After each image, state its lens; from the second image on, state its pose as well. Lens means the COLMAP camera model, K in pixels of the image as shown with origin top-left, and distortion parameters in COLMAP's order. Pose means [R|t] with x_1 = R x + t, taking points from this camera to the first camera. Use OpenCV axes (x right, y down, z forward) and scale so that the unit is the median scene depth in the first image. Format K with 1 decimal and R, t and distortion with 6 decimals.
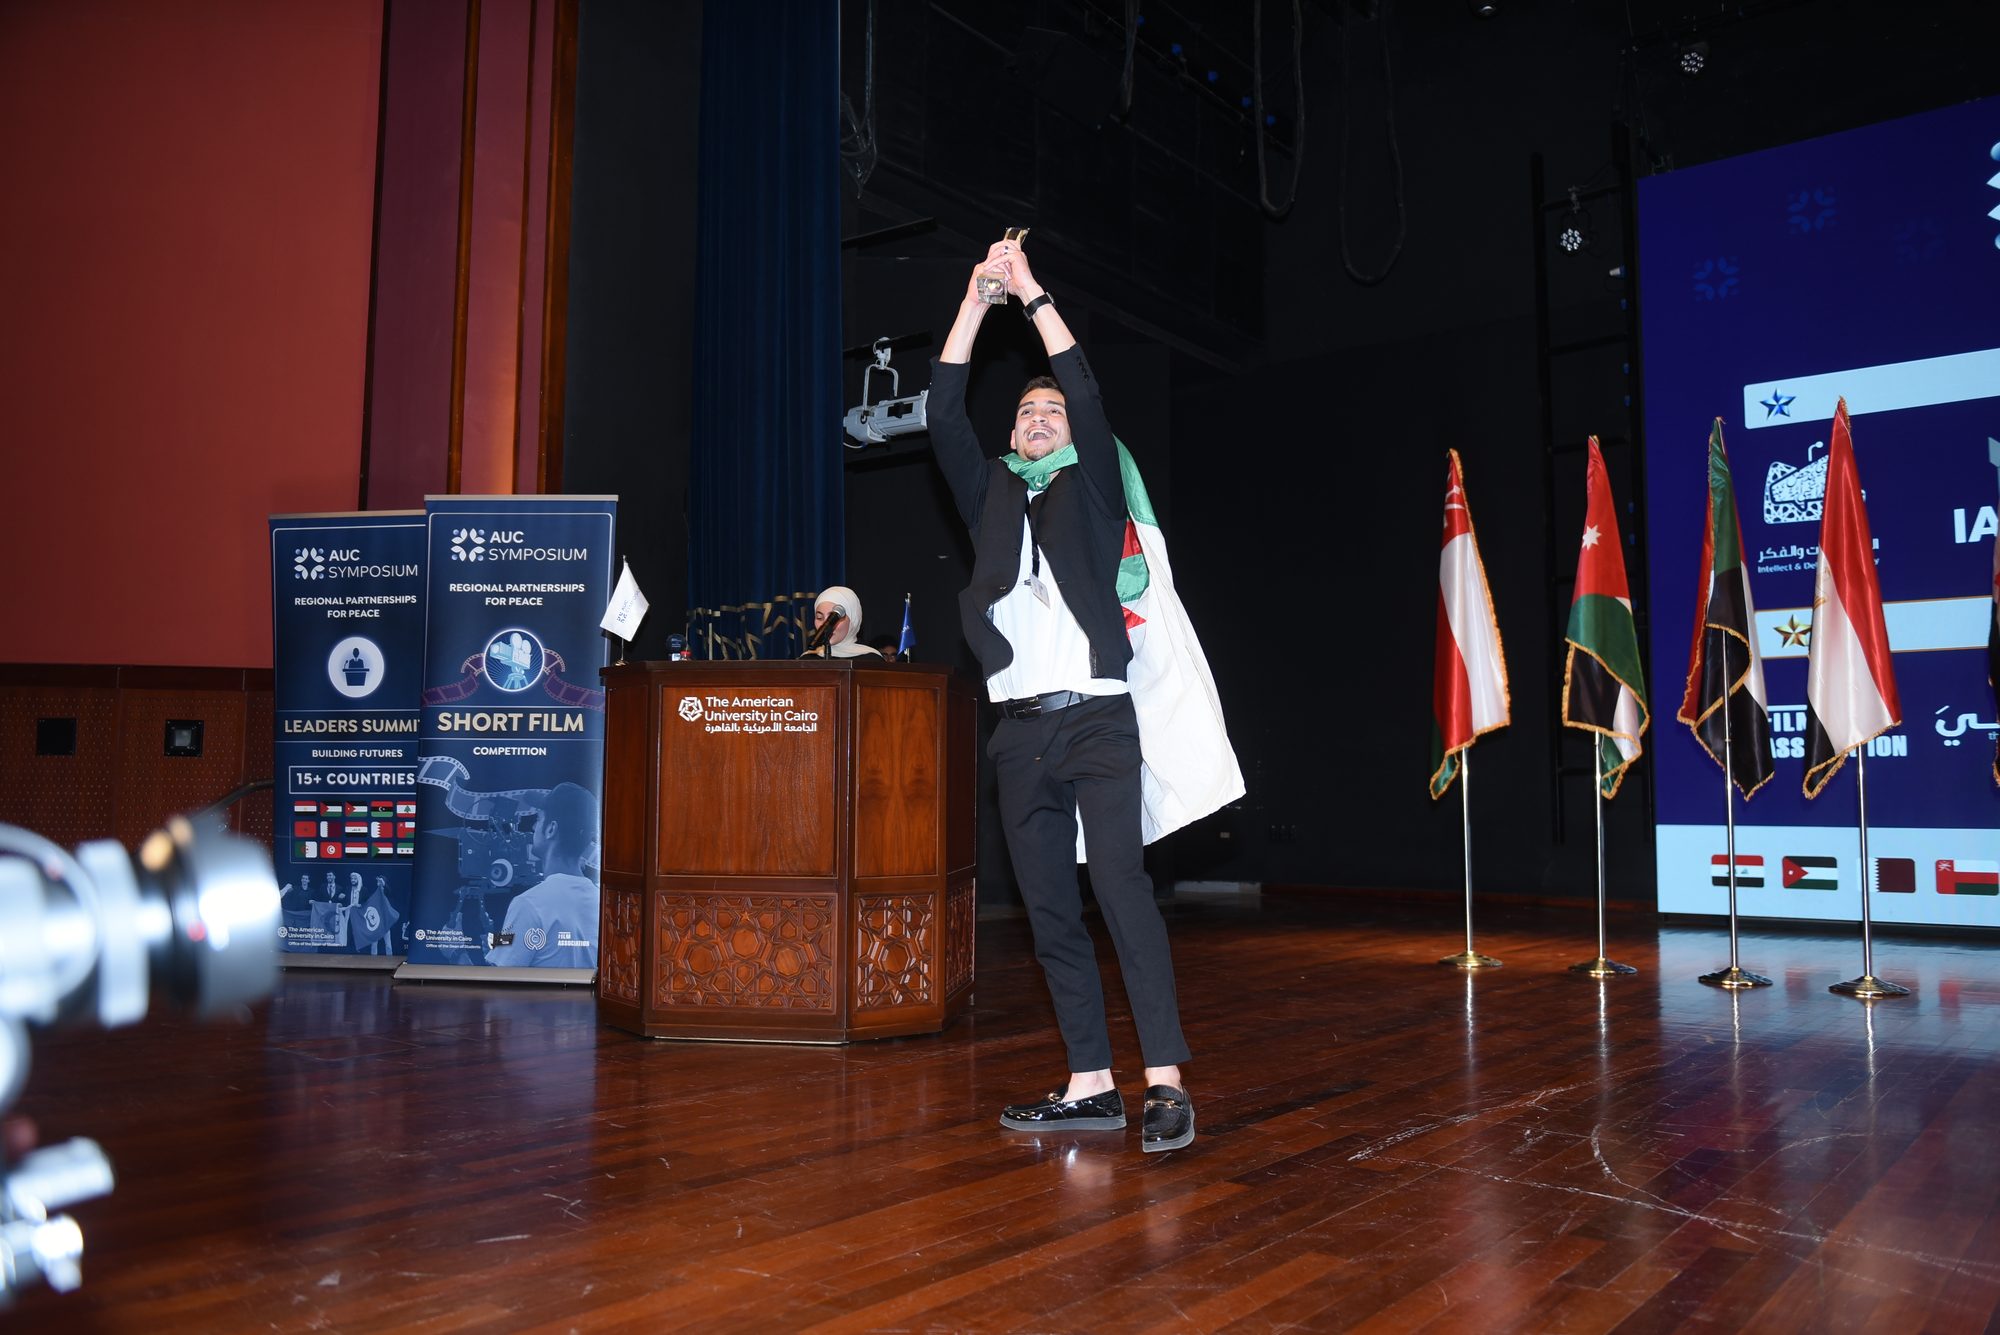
lens RADIAL K [[1525.6, 0, 994.7], [0, 1525.6, 673.3], [0, 0, 1]] dist [-0.042206, -0.004155]
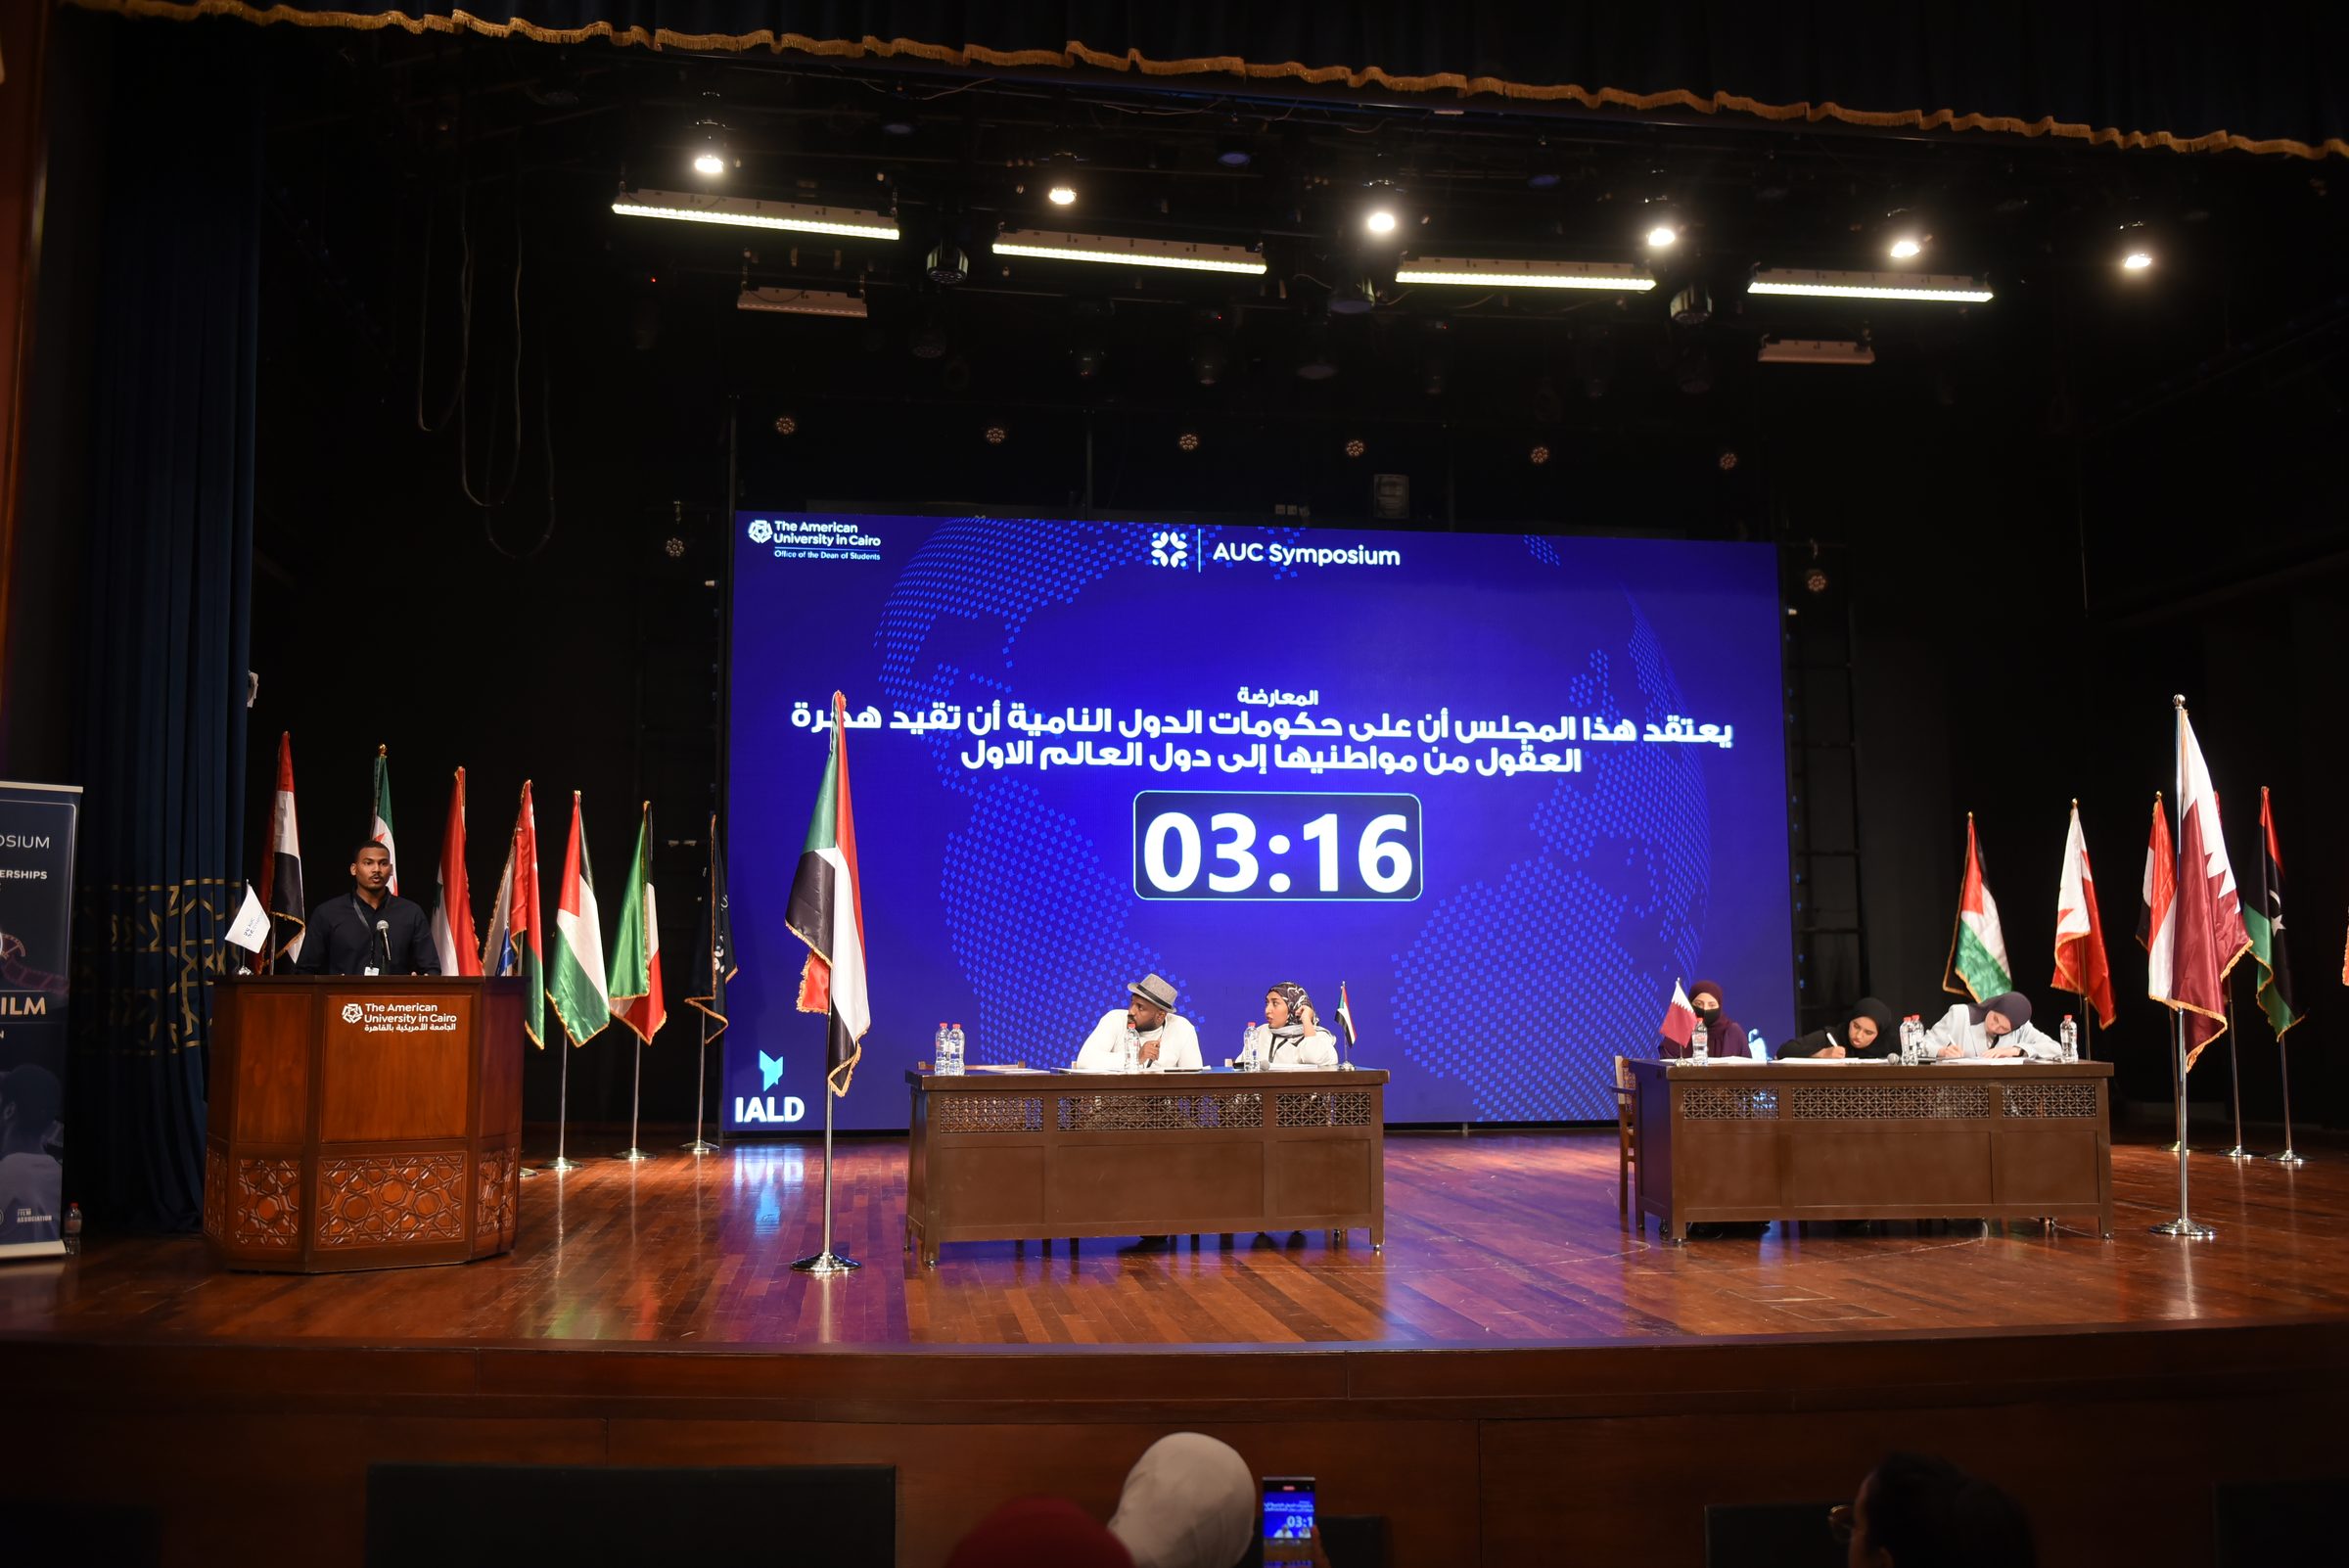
lens RADIAL K [[1791.9, 0, 1179.4], [0, 1791.9, 785.1], [0, 0, 1]] dist [-0.042206, -0.004155]
pose [[0.675400, 0.075250, 0.733602, -0.833108], [-0.052079, 0.997164, -0.054338, -0.121819], [-0.735611, -0.001505, 0.677403, -0.509422]]
